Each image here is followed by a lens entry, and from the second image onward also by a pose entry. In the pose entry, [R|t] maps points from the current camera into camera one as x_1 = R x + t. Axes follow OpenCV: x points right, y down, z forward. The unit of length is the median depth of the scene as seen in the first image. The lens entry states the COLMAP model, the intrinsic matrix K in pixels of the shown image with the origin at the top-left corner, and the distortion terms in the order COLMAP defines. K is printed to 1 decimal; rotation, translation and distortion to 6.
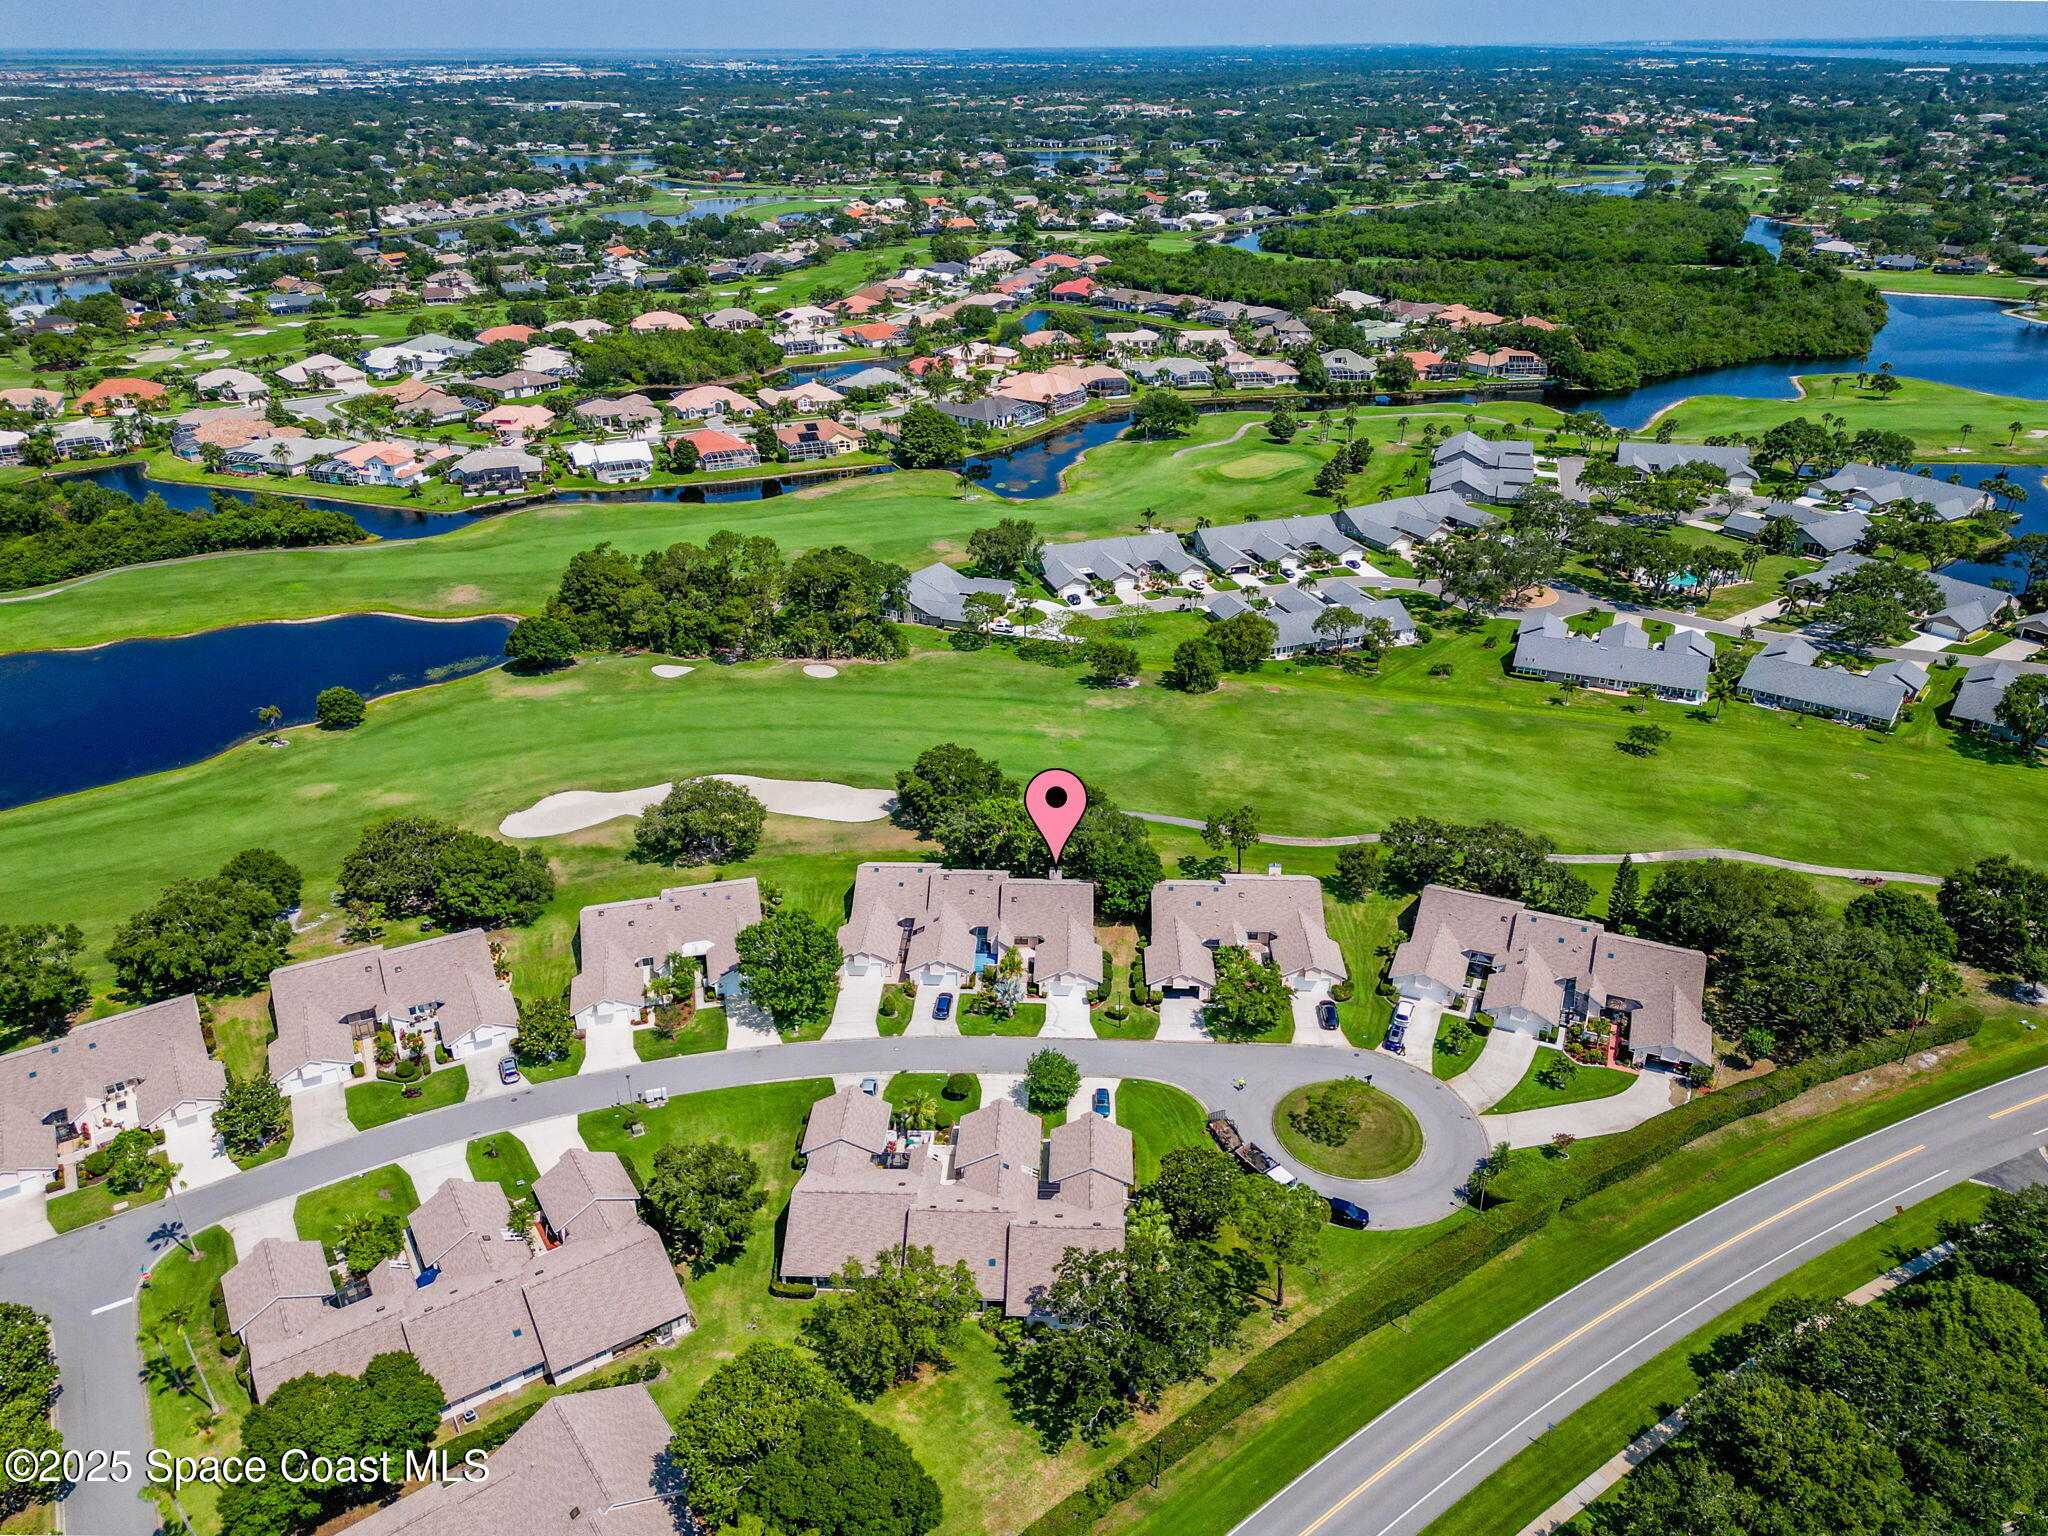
lens RADIAL K [[1464.2, 0, 1016.3], [0, 1464.2, 769.2], [0, 0, 1]] dist [0.037155, -0.008440]
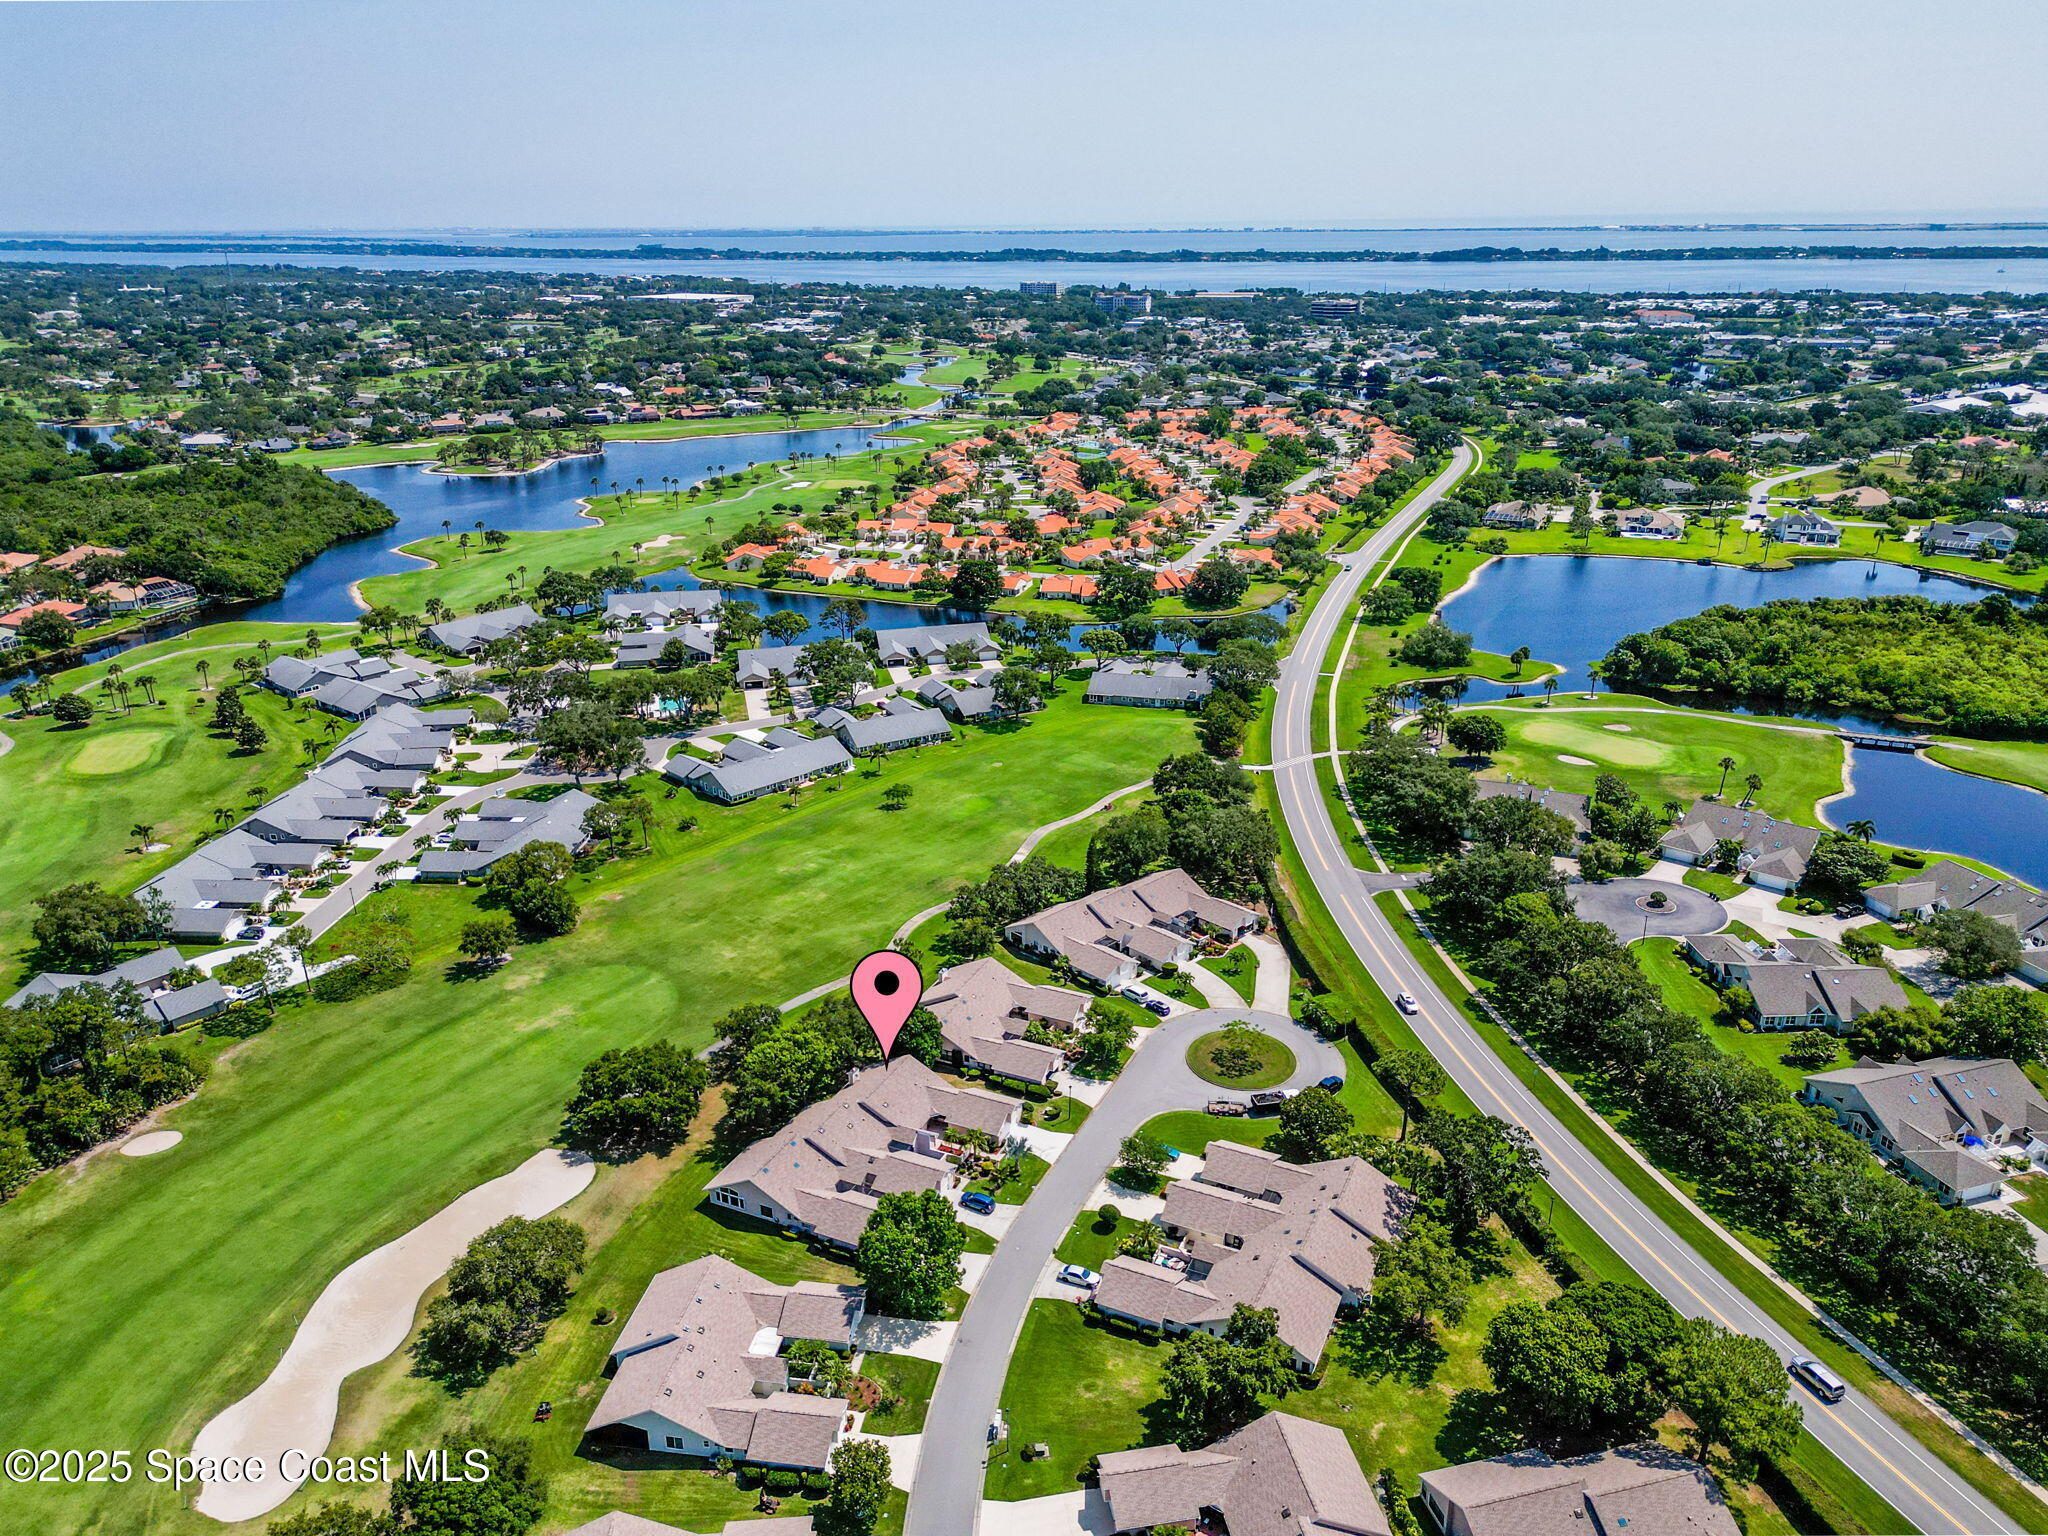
lens RADIAL K [[1464.2, 0, 1022.7], [0, 1464.2, 766.9], [0, 0, 1]] dist [0.037155, -0.008440]
pose [[0.378610, -0.321946, 0.867758, -0.831930], [0.417753, 0.896063, 0.150178, -0.250446], [-0.825915, 0.305650, 0.473753, 0.406636]]
